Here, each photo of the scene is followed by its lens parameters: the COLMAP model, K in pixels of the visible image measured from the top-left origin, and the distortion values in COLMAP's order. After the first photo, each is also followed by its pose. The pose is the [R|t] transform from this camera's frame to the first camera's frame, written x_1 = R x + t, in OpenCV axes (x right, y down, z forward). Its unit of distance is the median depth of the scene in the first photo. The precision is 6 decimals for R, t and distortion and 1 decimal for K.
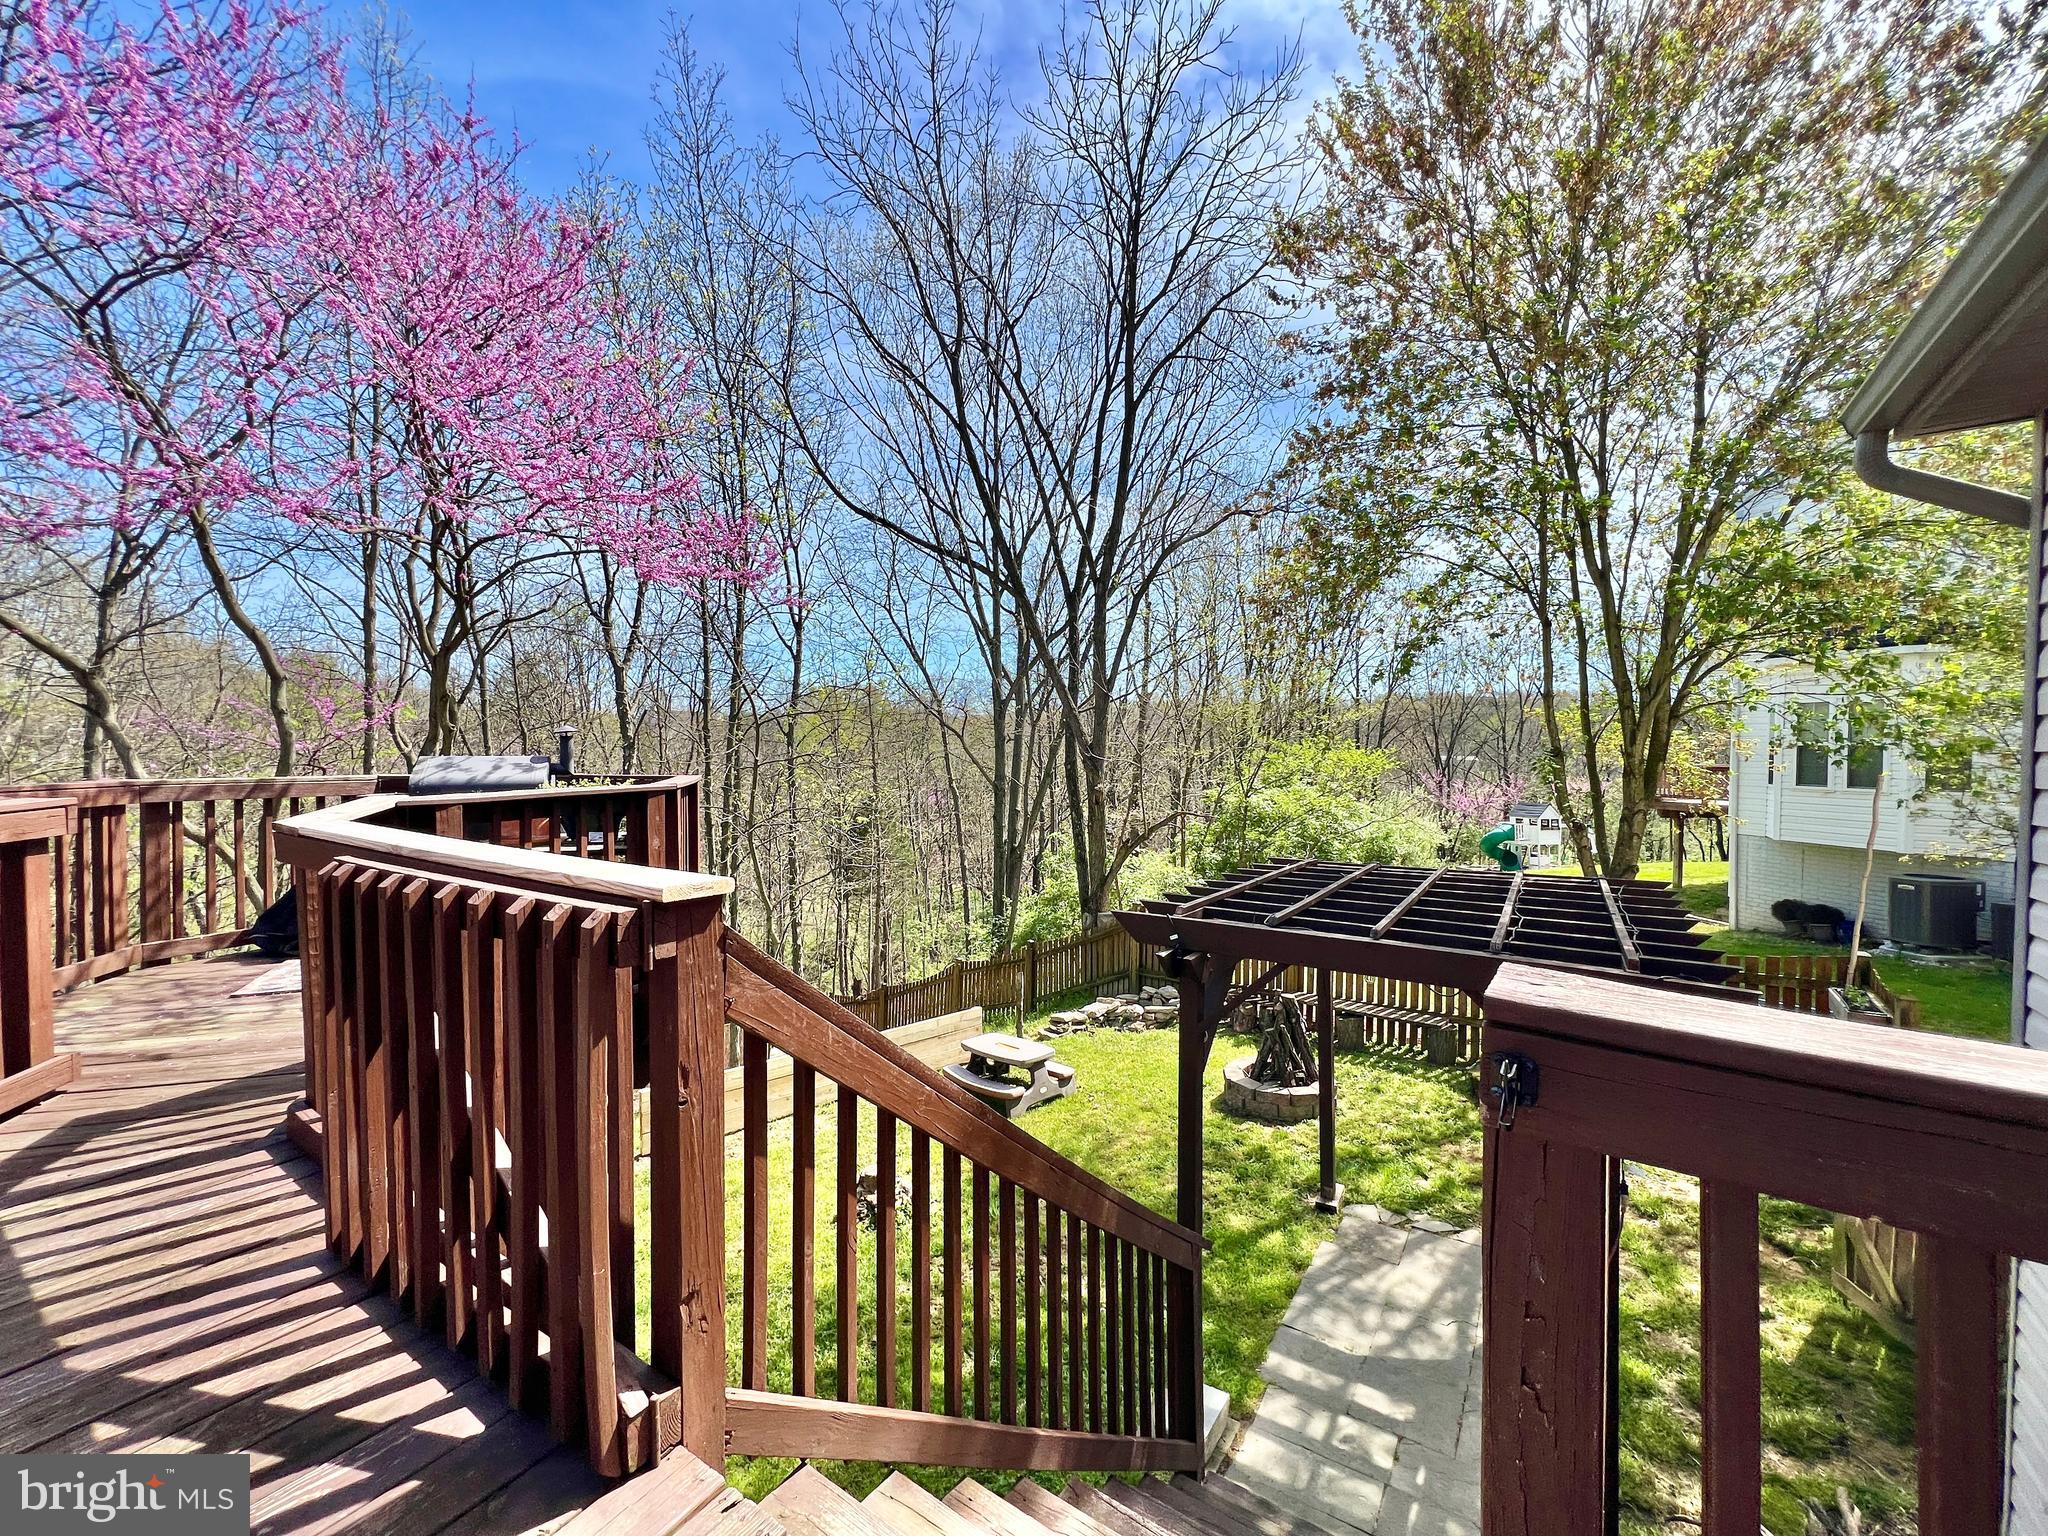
lens RADIAL K [[815.1, 0, 1021.3], [0, 815.1, 758.6], [0, 0, 1]] dist [-0.001640, 0.001011]
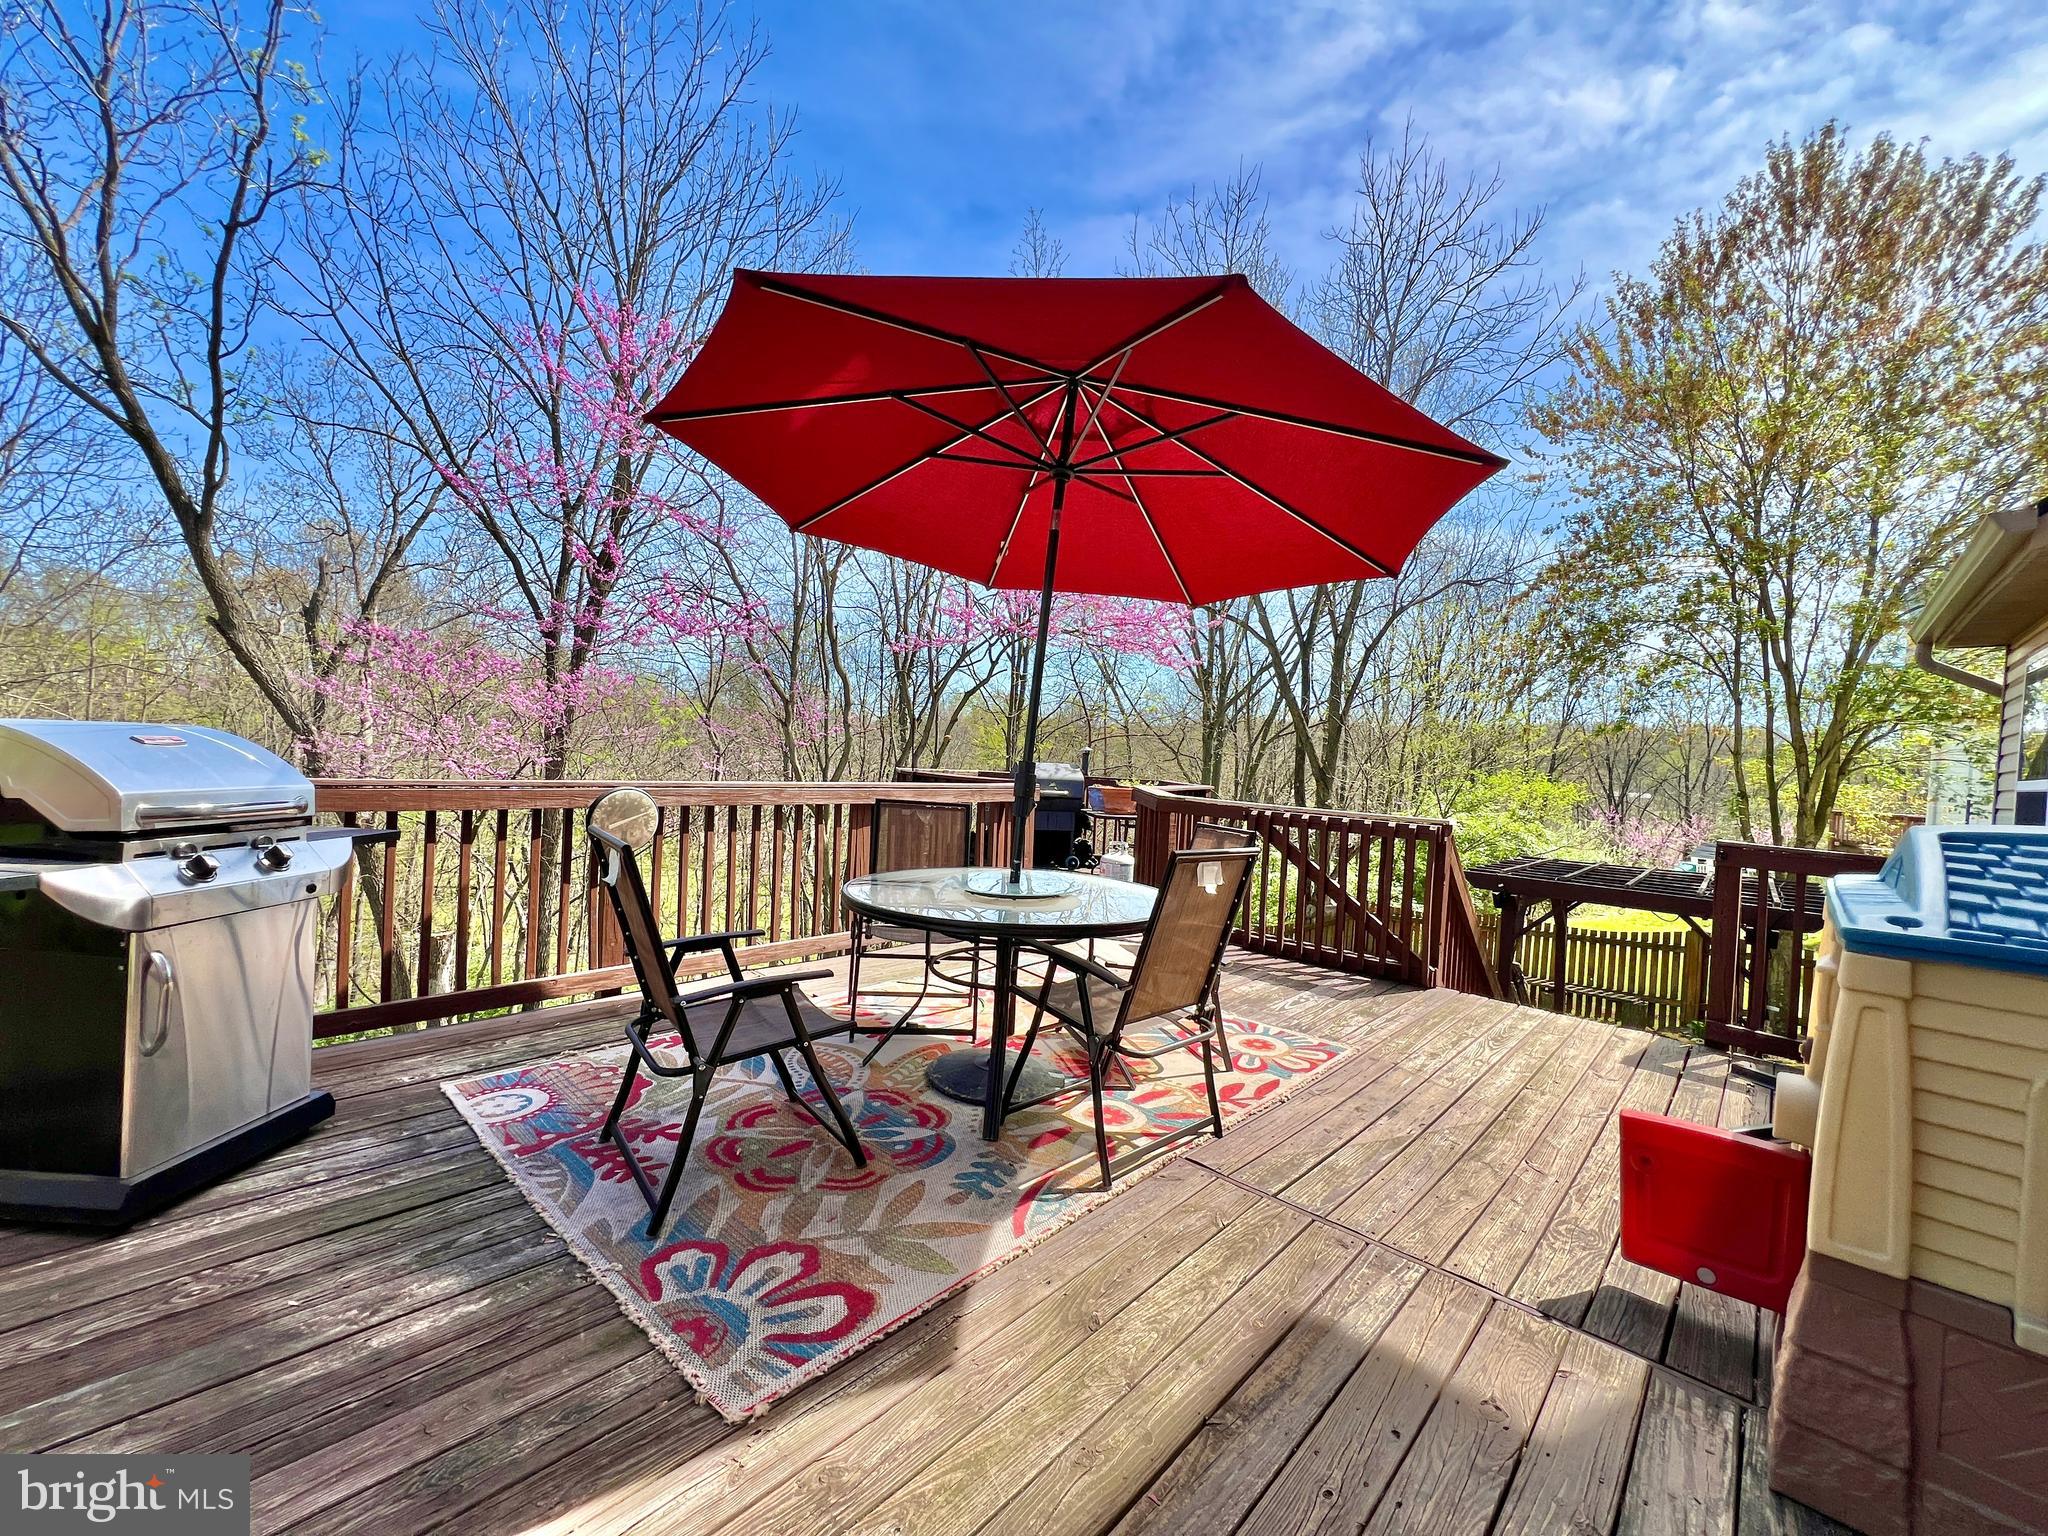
lens RADIAL K [[815.1, 0, 1014.3], [0, 815.1, 753.9], [0, 0, 1]] dist [-0.001640, 0.001011]
pose [[0.987142, 0.048774, -0.152220, -0.270496], [-0.051210, 0.998614, -0.012115, 0.001581], [0.151419, 0.019755, 0.988272, -0.422345]]
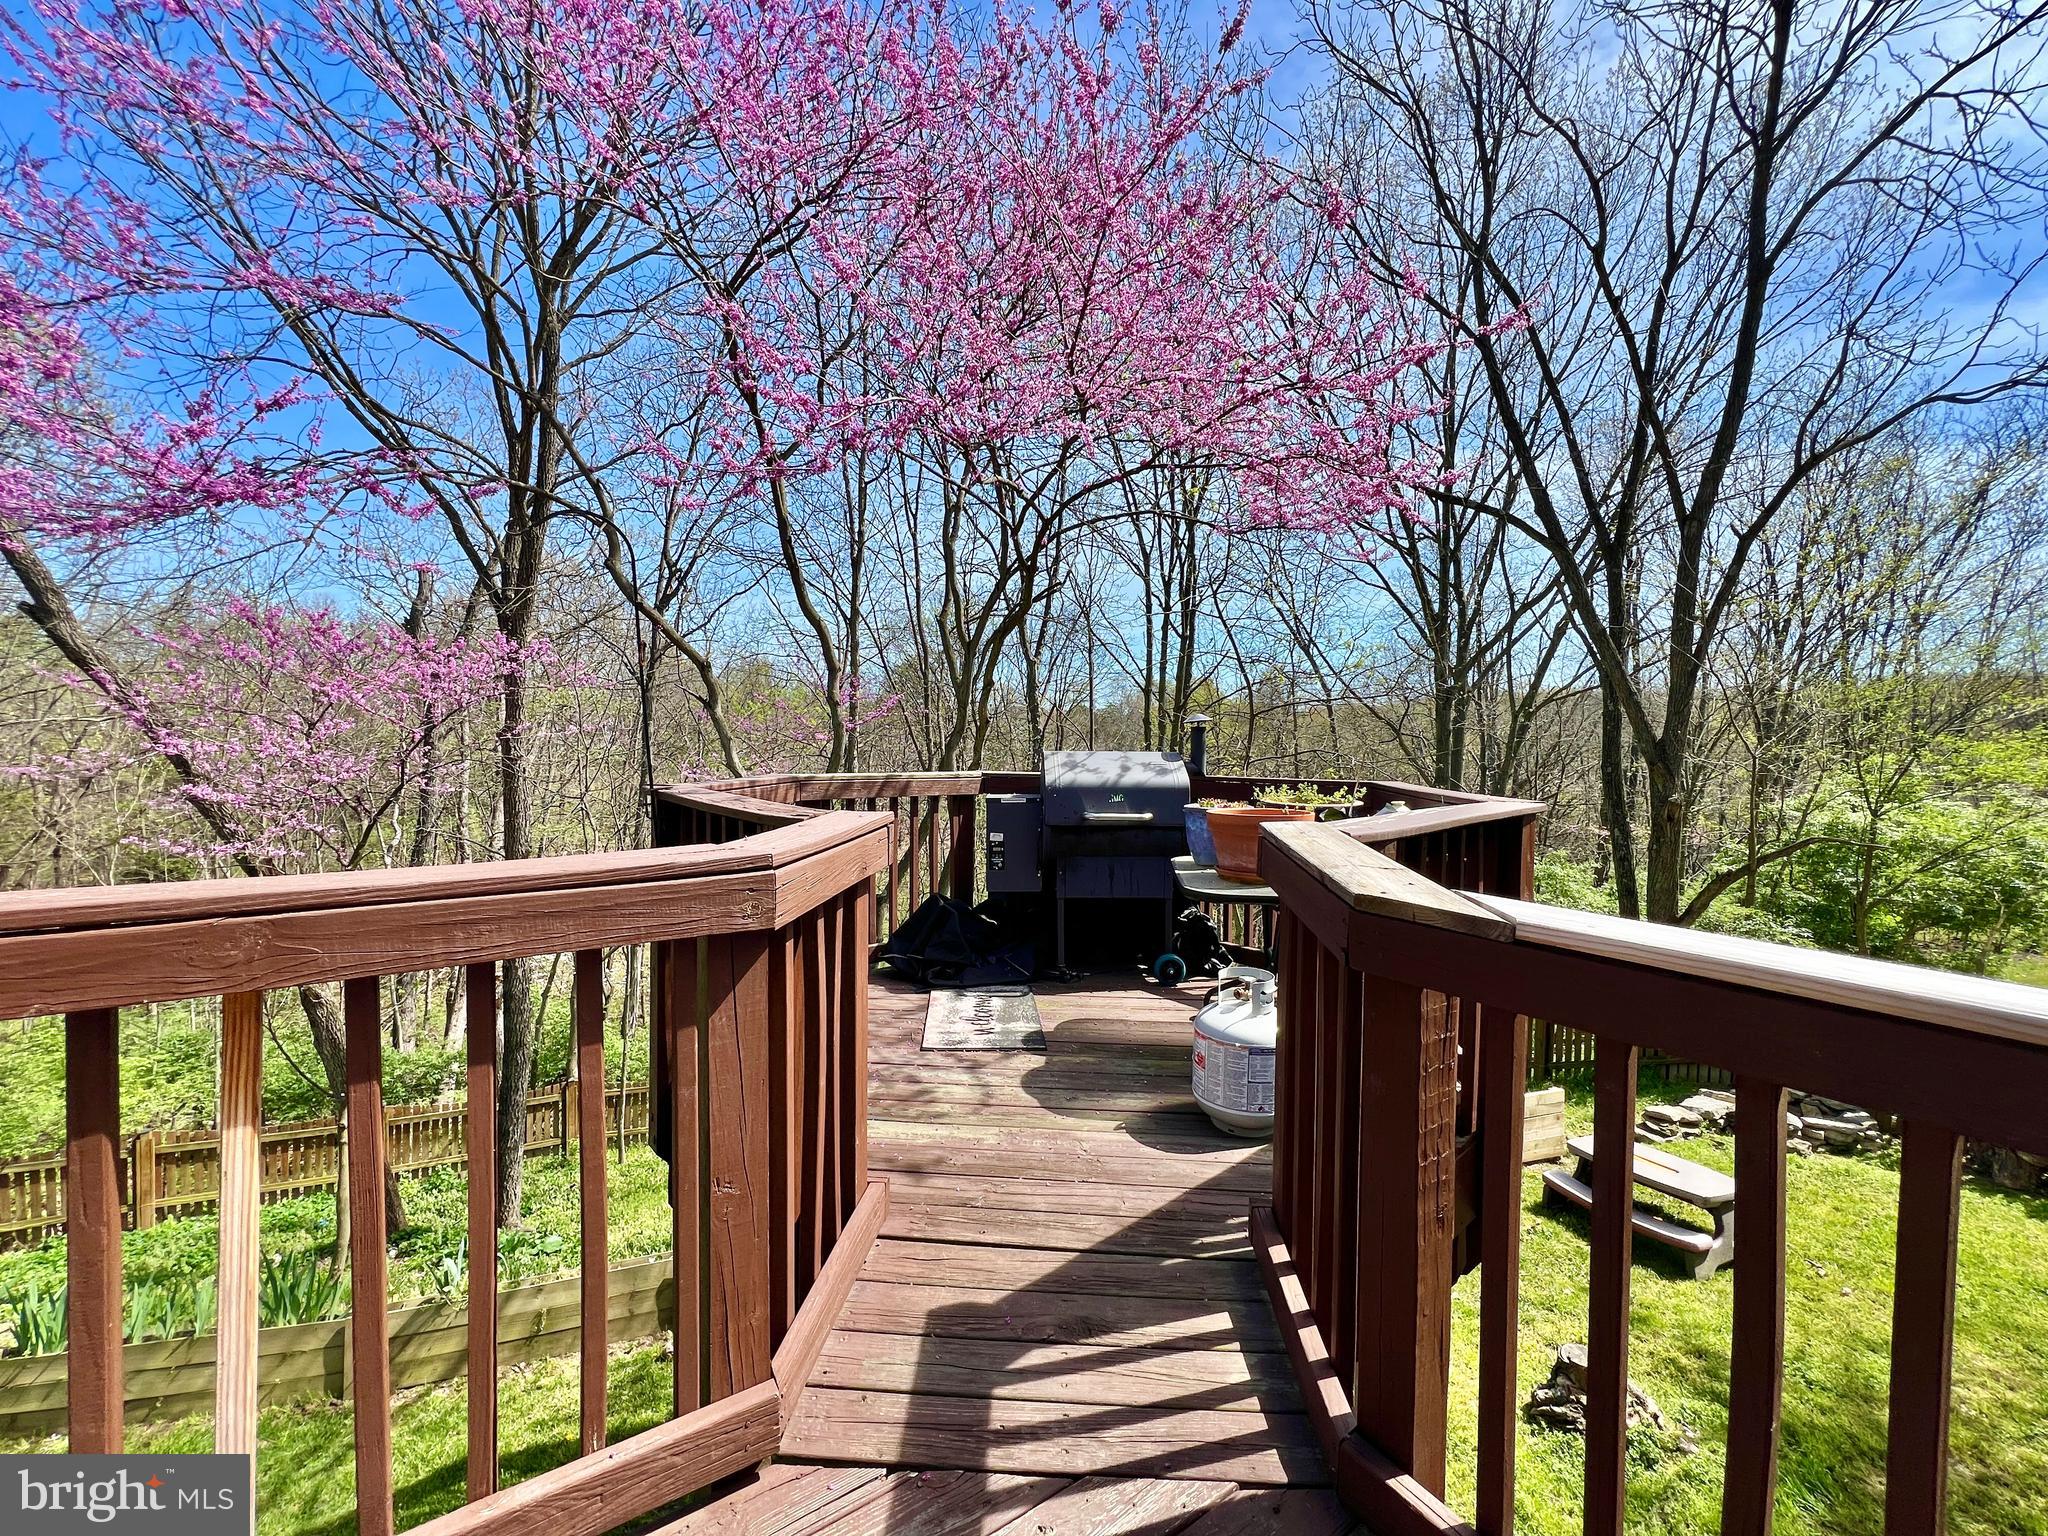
lens RADIAL K [[815.1, 0, 1021.6], [0, 815.1, 768.8], [0, 0, 1]] dist [-0.001640, 0.001011]
pose [[0.924668, 0.021063, -0.380191, -0.242139], [-0.013150, 0.999640, 0.023399, -0.002940], [0.380547, -0.016637, 0.924612, 0.119635]]
